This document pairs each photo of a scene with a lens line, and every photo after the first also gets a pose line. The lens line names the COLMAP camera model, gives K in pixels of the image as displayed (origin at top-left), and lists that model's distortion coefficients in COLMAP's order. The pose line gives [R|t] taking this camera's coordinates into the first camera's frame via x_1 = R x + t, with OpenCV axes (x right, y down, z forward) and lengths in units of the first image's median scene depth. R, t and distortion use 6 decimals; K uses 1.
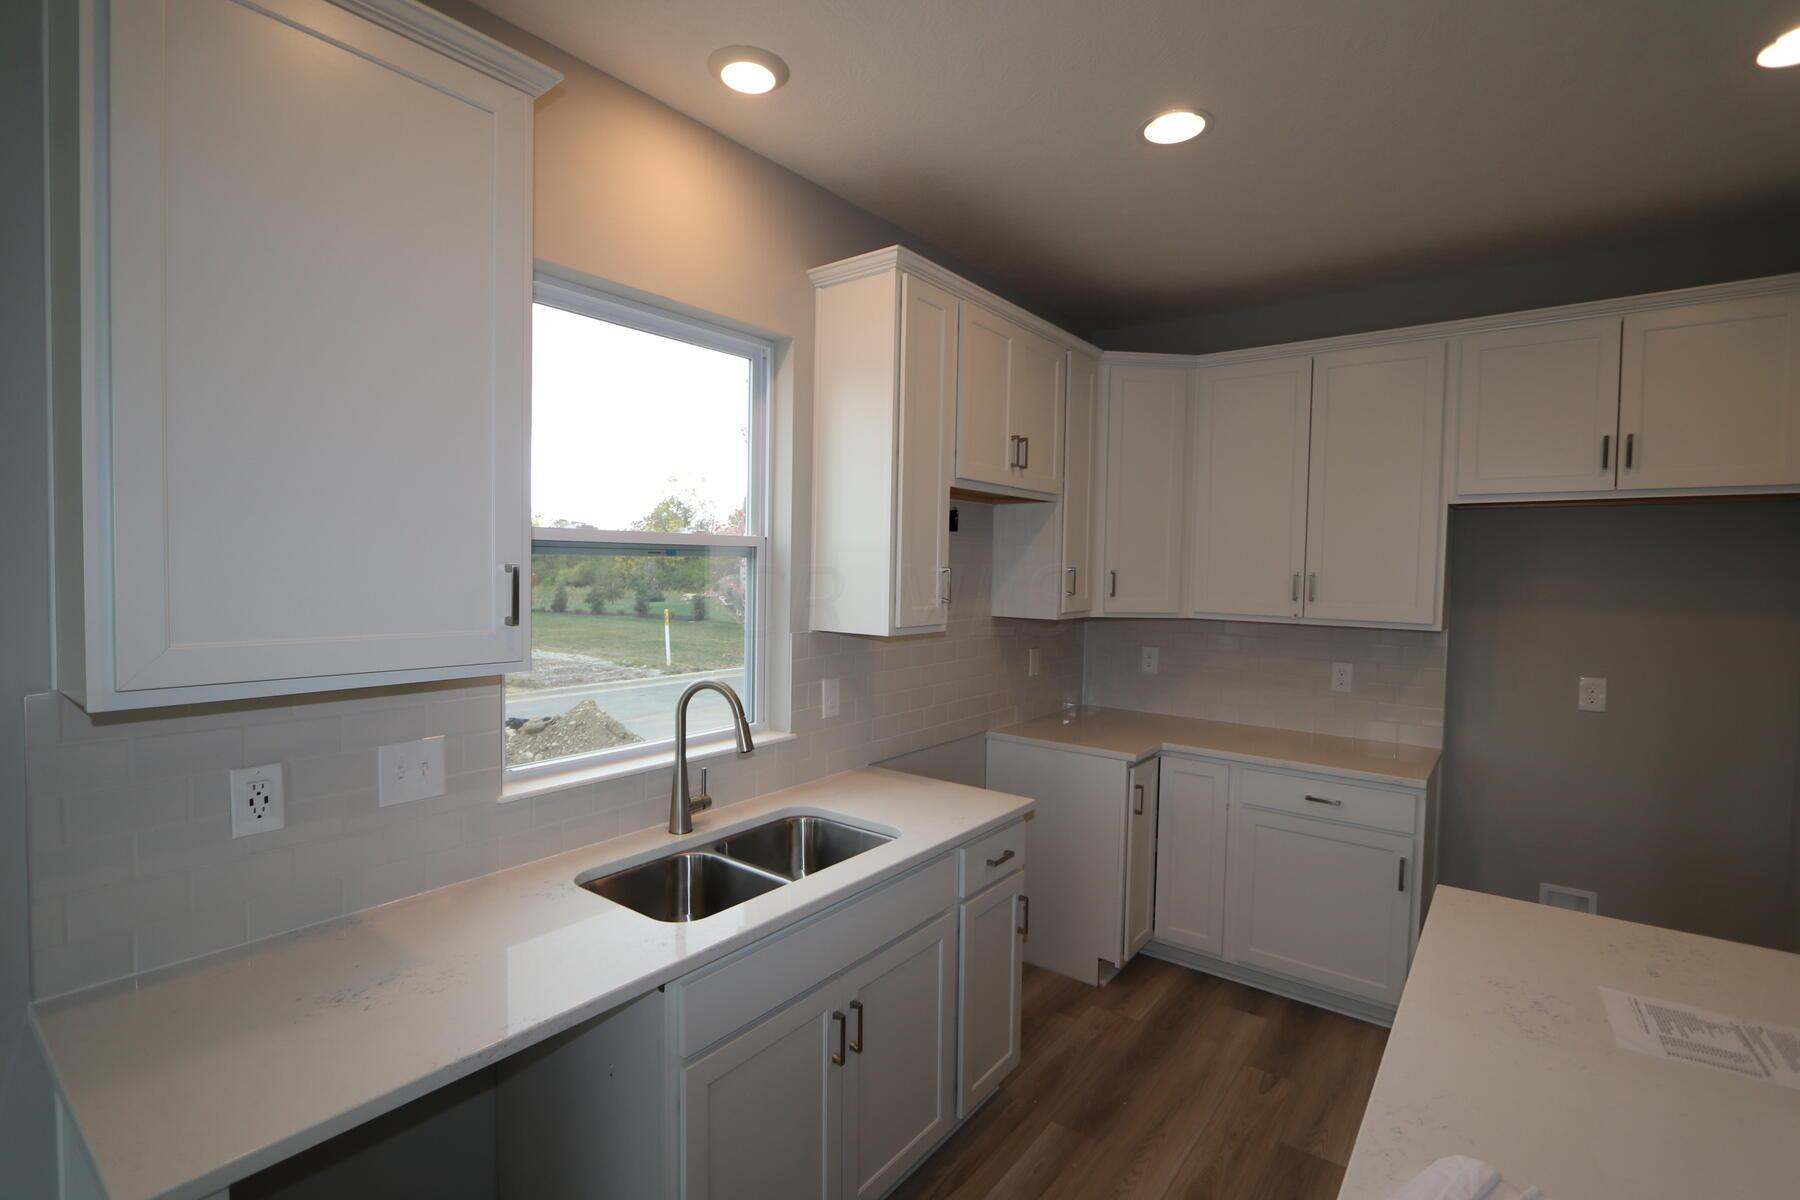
lens RADIAL K [[832.6, 0, 902.2], [0, 832.6, 599.4], [0, 0, 1]] dist [-0.014813, -0.001459]
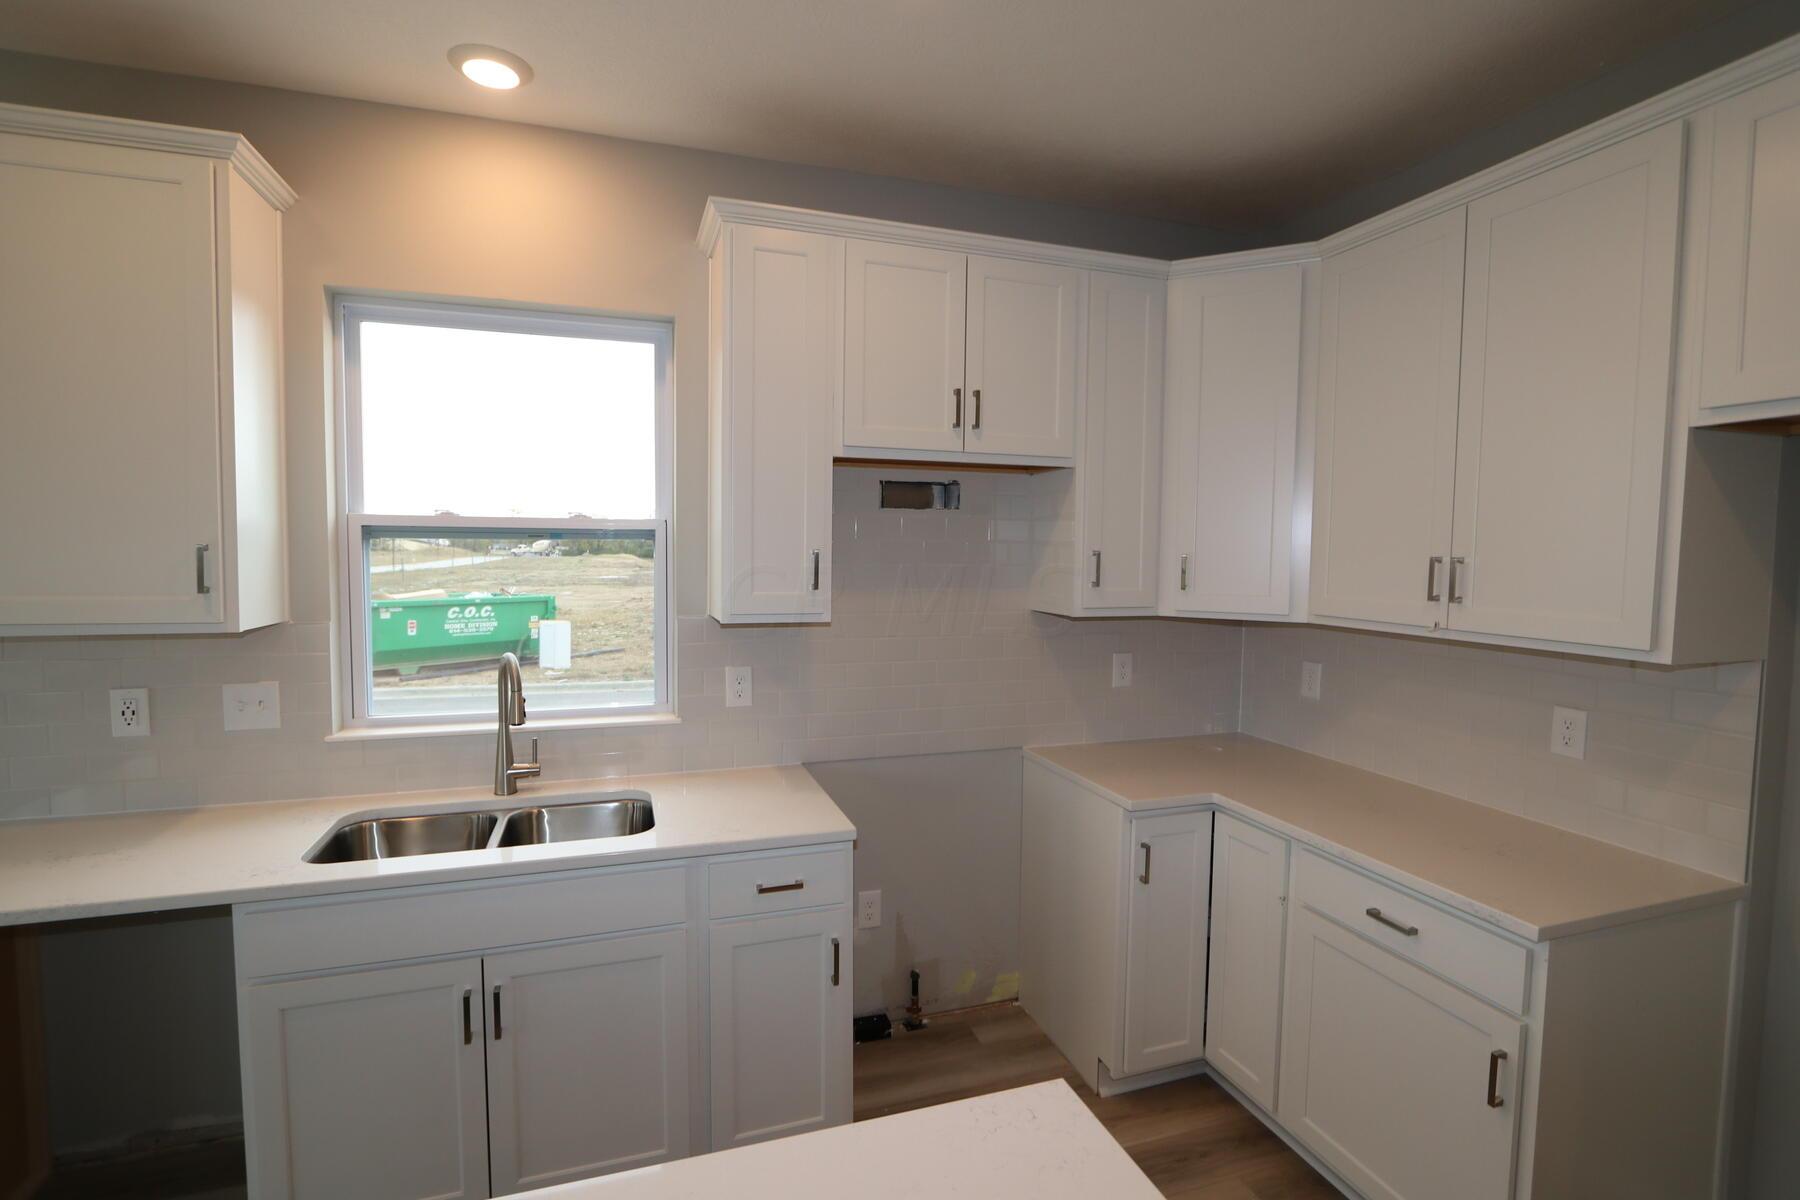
lens RADIAL K [[832.6, 0, 900.5], [0, 832.6, 598.0], [0, 0, 1]] dist [-0.014813, -0.001459]
pose [[0.832251, 0.026731, -0.553754, 0.588639], [-0.022474, 0.999643, 0.014479, -0.000885], [0.553943, 0.000395, 0.832555, 0.305784]]
